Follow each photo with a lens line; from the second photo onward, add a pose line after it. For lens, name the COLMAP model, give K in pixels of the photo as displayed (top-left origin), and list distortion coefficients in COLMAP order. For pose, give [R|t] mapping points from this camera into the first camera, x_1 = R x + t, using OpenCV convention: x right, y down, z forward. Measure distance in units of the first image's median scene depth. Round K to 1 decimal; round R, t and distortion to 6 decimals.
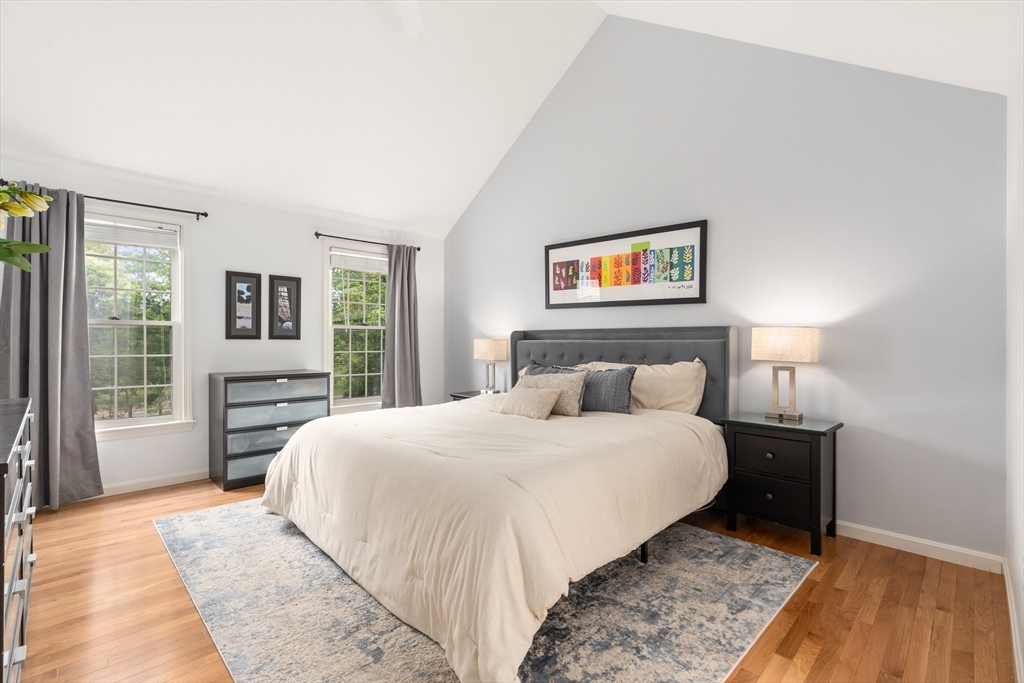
lens RADIAL K [[460.0, 0, 516.8], [0, 460.0, 333.8], [0, 0, 1]] dist [-0.018824, 0.000973]
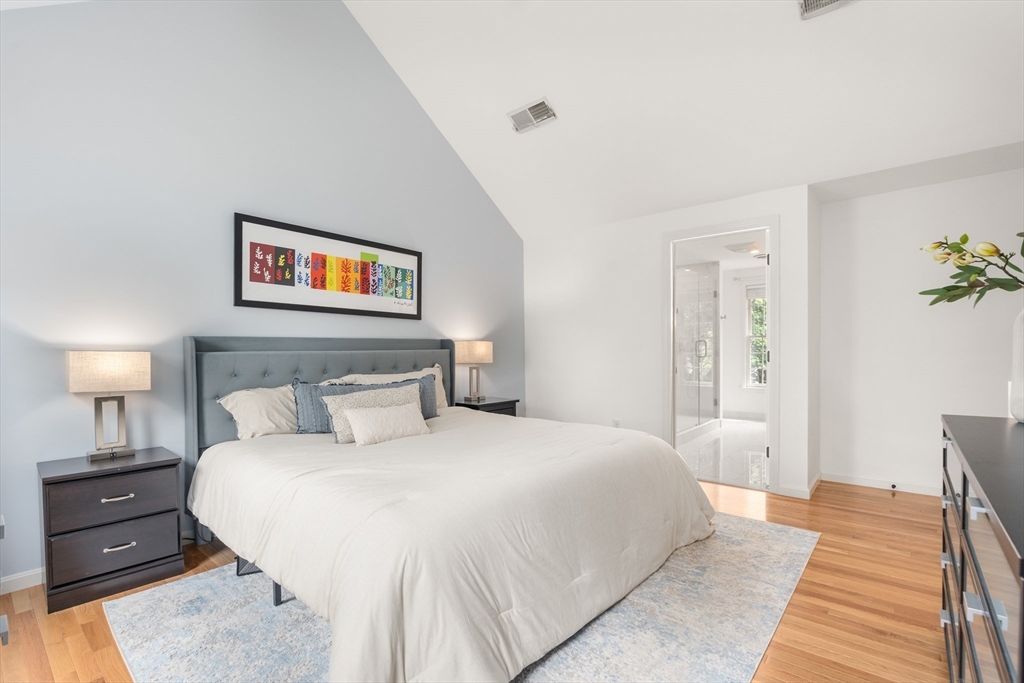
lens RADIAL K [[460.0, 0, 517.7], [0, 460.0, 350.8], [0, 0, 1]] dist [-0.018824, 0.000973]
pose [[-0.061117, 0.018179, 0.997965, -0.732183], [0.017022, 0.999708, -0.017168, 0.035623], [-0.997985, 0.015938, -0.061409, 0.729161]]
